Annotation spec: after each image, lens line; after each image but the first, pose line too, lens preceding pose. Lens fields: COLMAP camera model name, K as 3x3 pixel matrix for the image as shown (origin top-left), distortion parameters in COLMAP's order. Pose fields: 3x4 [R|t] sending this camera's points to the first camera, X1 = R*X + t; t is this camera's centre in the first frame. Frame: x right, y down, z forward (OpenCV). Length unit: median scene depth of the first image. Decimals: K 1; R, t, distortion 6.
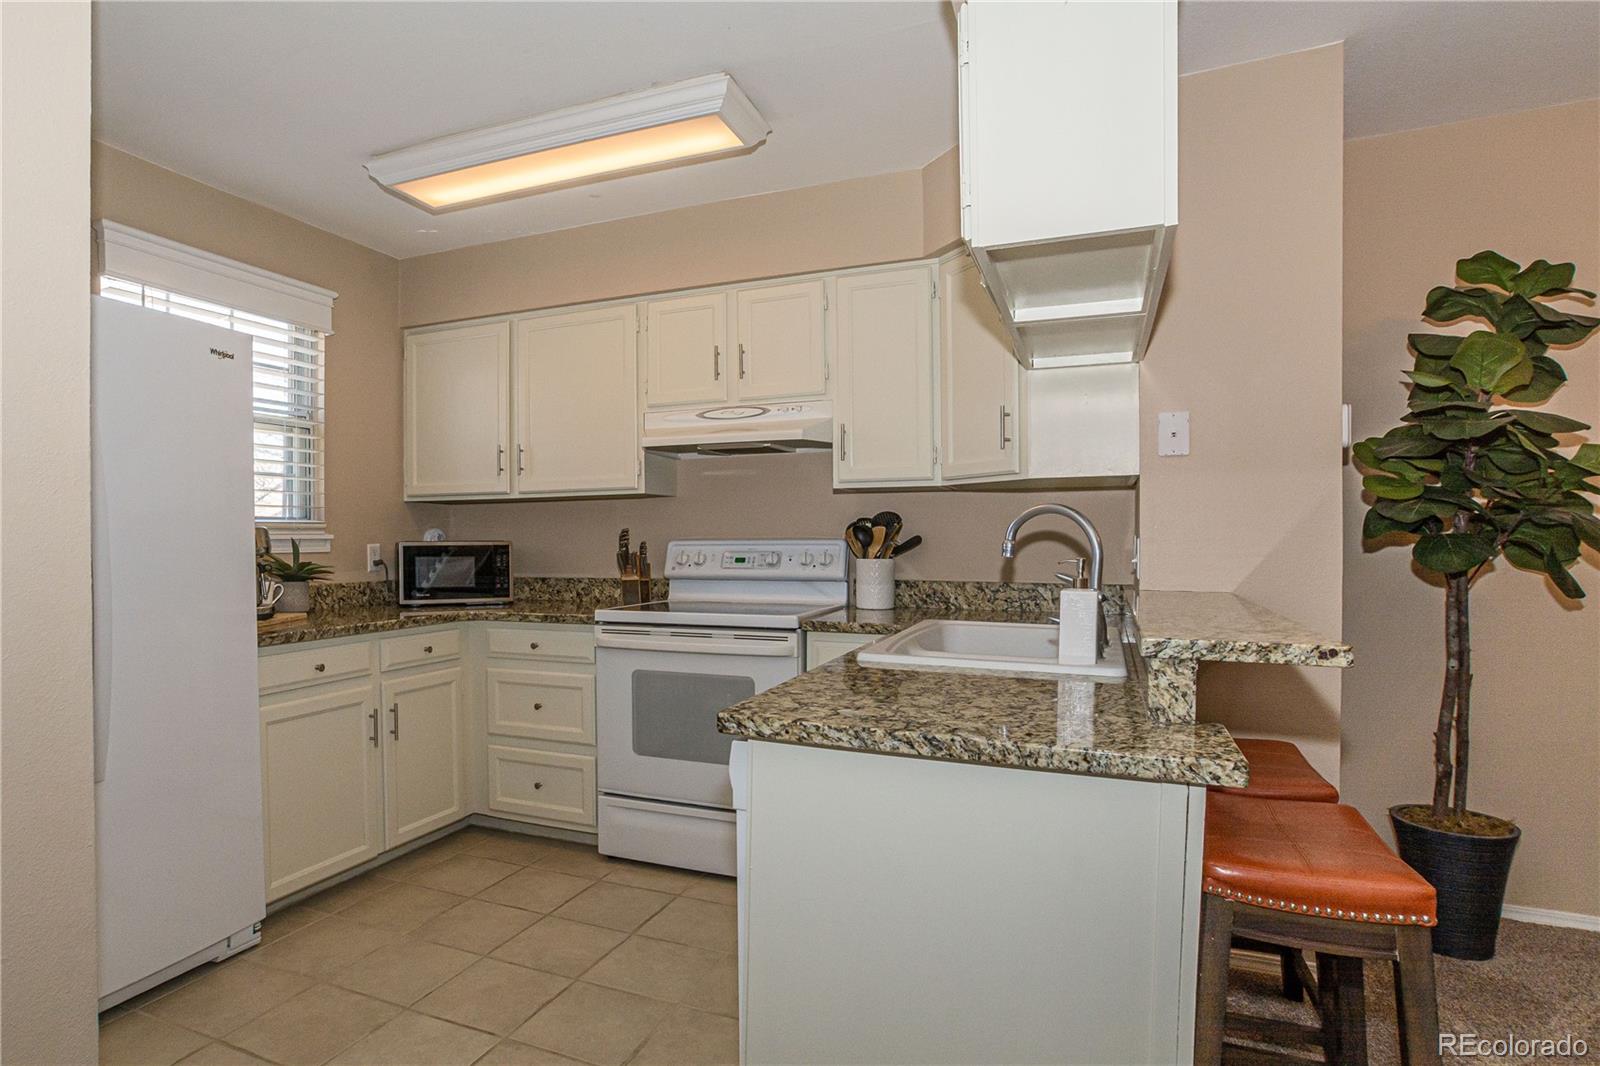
lens RADIAL K [[787.0, 0, 787.2], [0, 787.0, 541.4], [0, 0, 1]] dist [-0.056977, 0.034141]
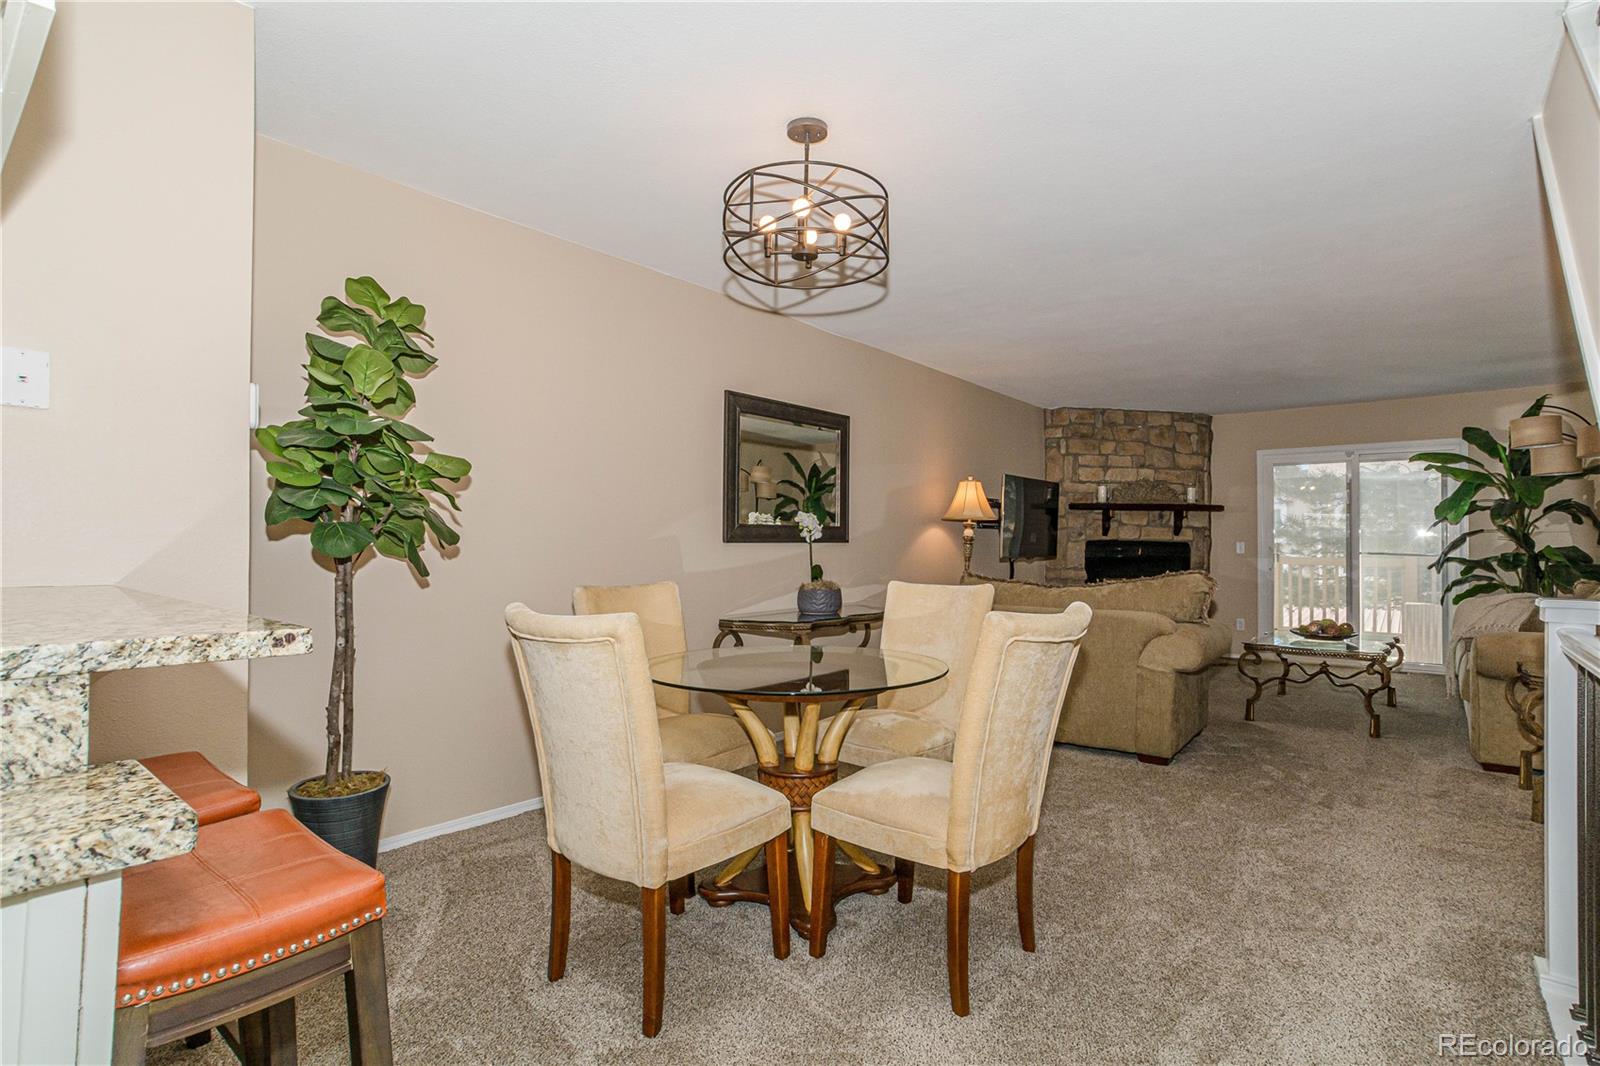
lens RADIAL K [[787.0, 0, 787.2], [0, 787.0, 541.4], [0, 0, 1]] dist [-0.056977, 0.034141]
pose [[0.315192, 0.002549, 0.949024, 0.029693], [-0.012511, 0.999921, 0.001469, 0.010396], [-0.948945, -0.012336, 0.315199, 0.073389]]
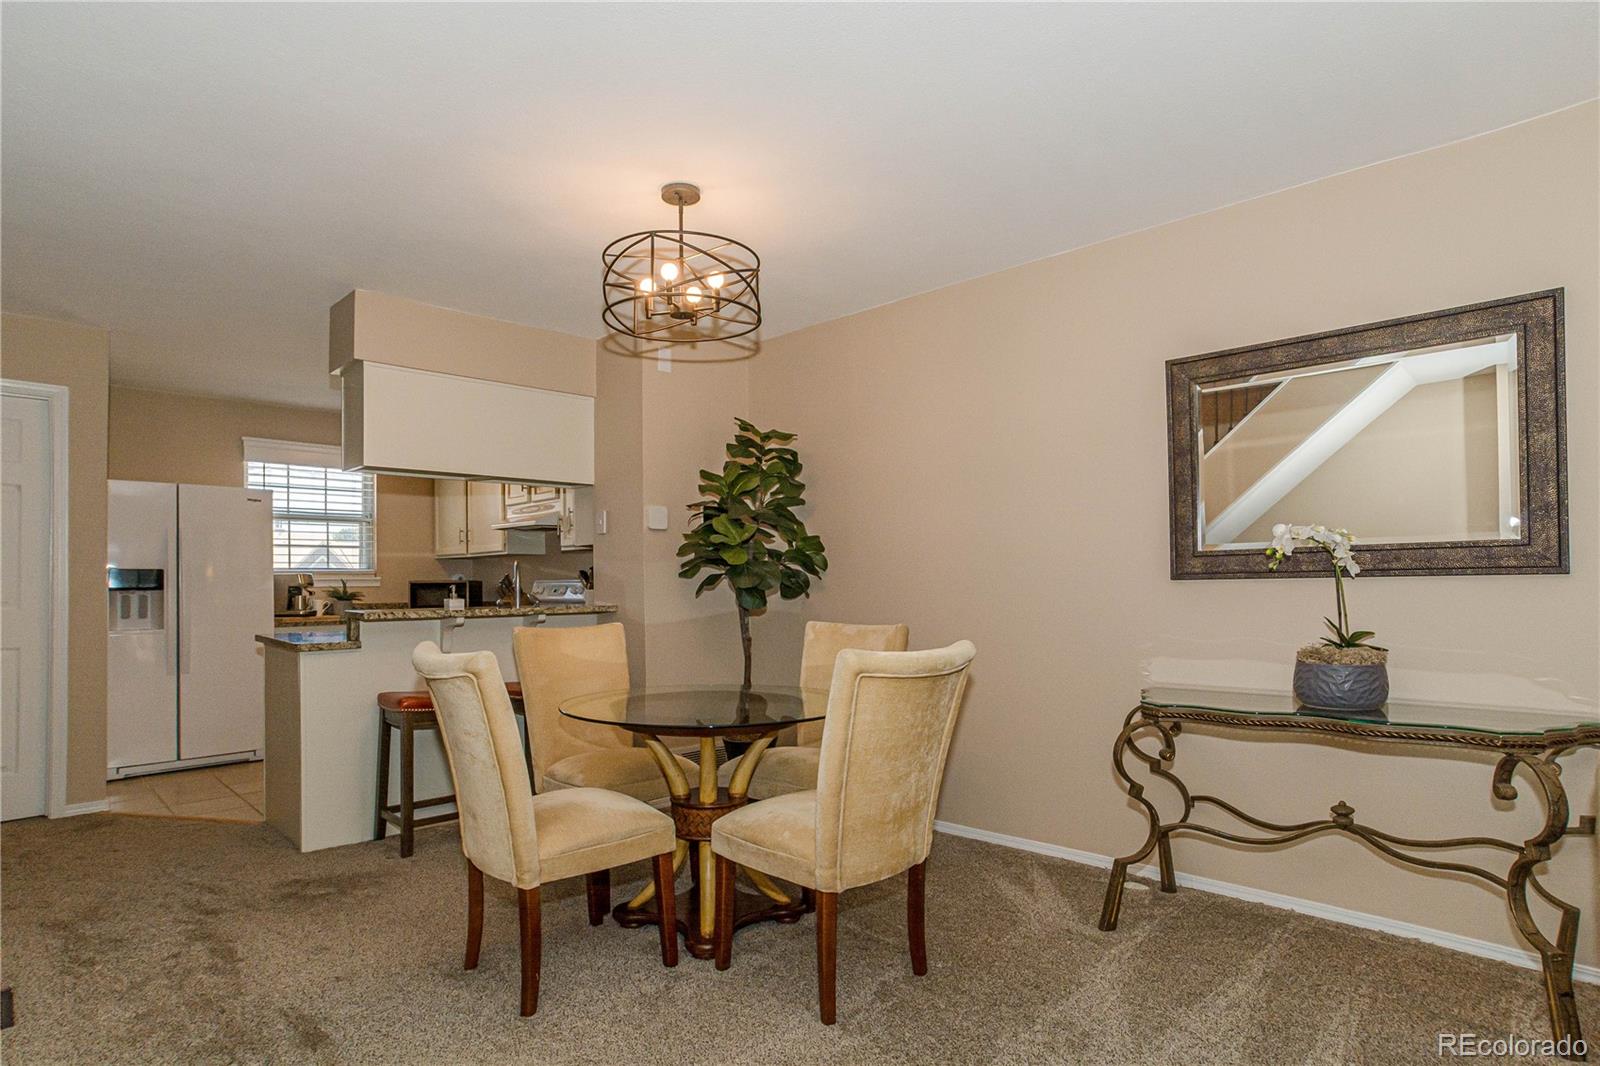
lens RADIAL K [[751.8, 0, 802.2], [0, 751.8, 577.5], [0, 0, 1]] dist [0.014144, 0.000363]
pose [[0.930516, -0.011034, -0.366085, 1.090014], [0.007782, 0.999916, -0.010359, 0.018981], [0.366169, 0.006791, 0.930524, -0.371566]]
